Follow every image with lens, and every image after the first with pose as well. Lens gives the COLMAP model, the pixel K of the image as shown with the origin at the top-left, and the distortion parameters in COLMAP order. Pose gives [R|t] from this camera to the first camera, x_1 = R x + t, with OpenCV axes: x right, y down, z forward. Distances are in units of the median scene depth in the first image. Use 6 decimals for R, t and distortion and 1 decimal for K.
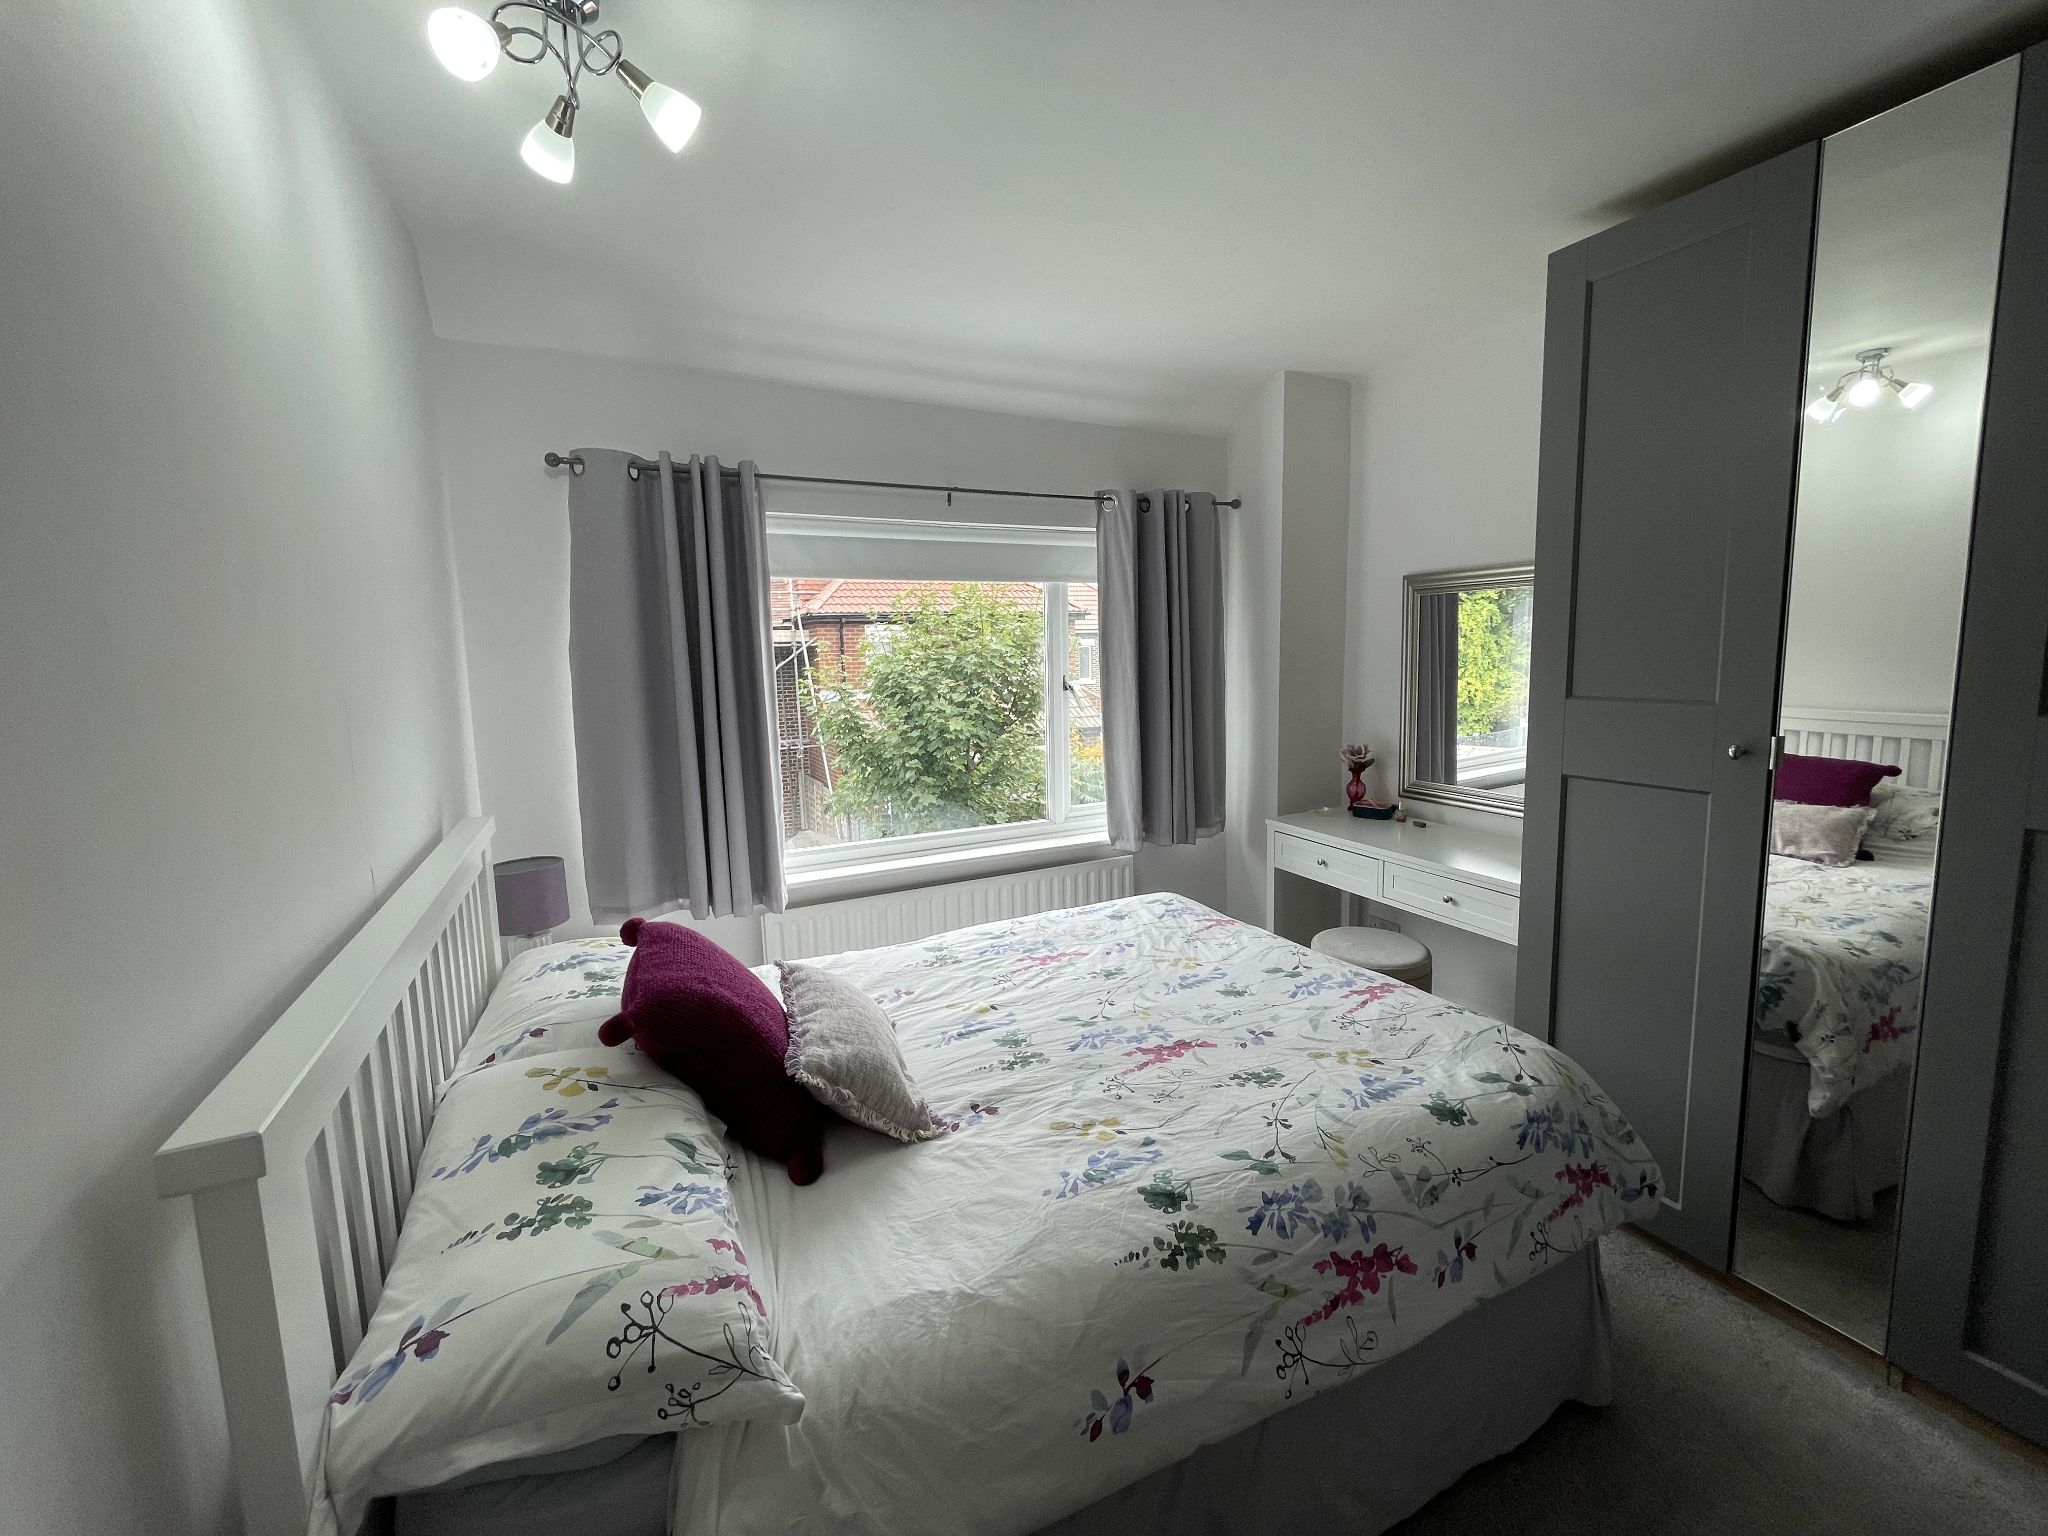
lens RADIAL K [[826.2, 0, 1026.7], [0, 826.2, 757.8], [0, 0, 1]] dist [-0.003463, -0.000215]
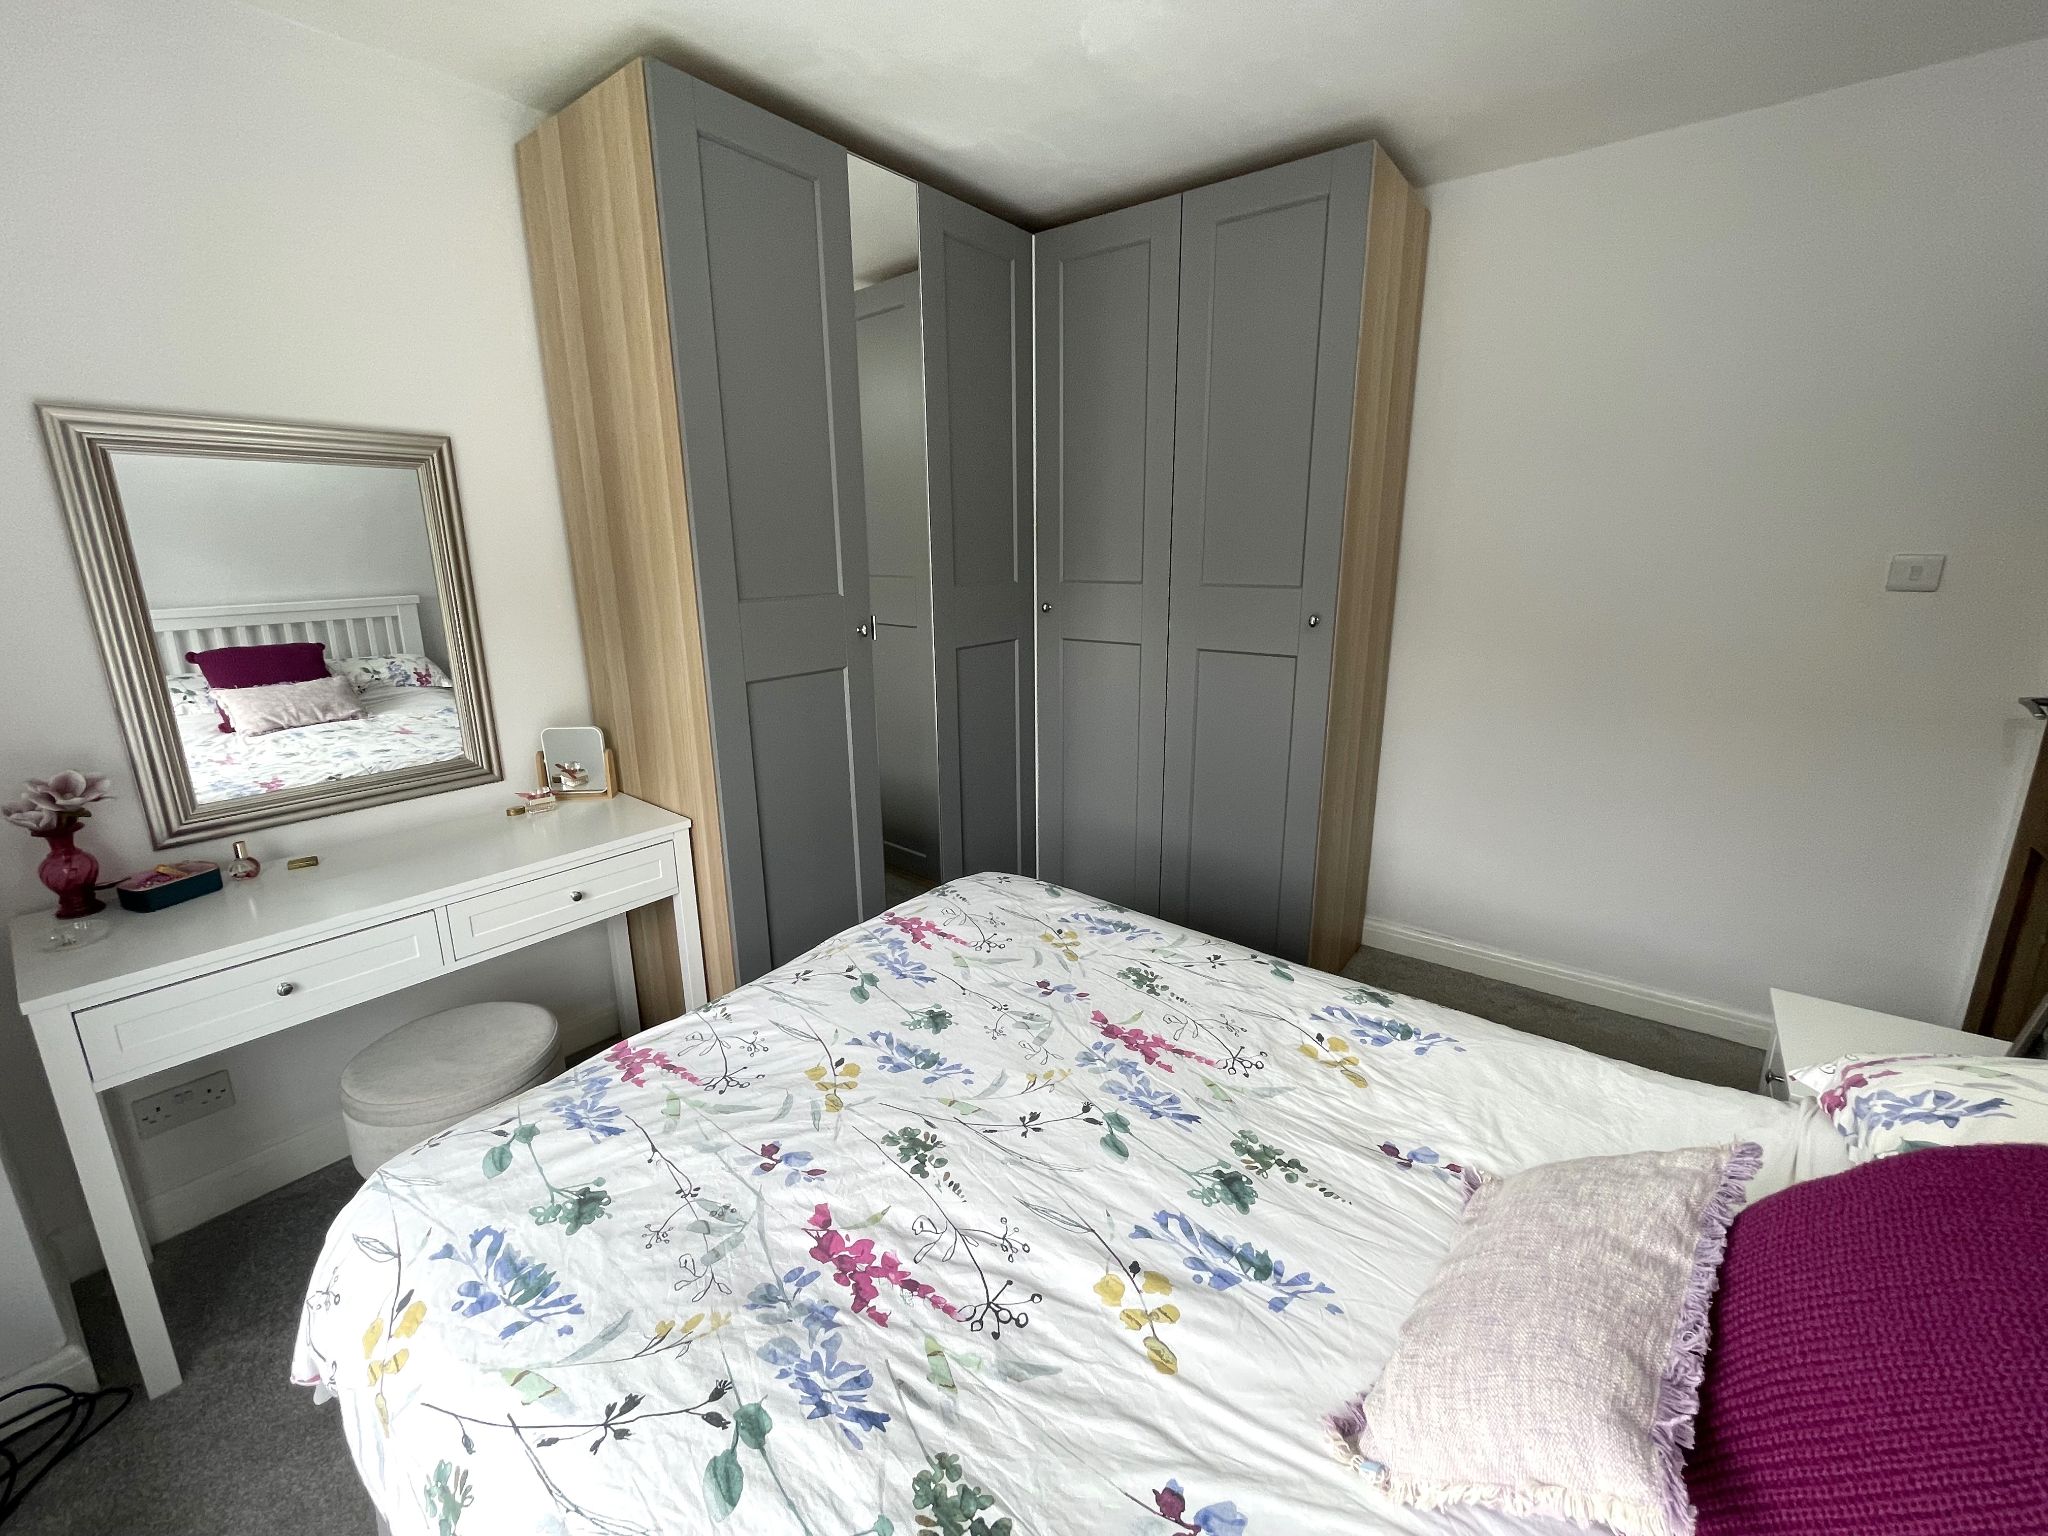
lens RADIAL K [[826.2, 0, 1025.4], [0, 826.2, 752.3], [0, 0, 1]] dist [-0.003463, -0.000215]
pose [[-0.435696, -0.188210, 0.880197, -0.396518], [0.141584, 0.951390, 0.273517, -0.131631], [-0.888889, 0.243792, -0.387869, 1.219483]]
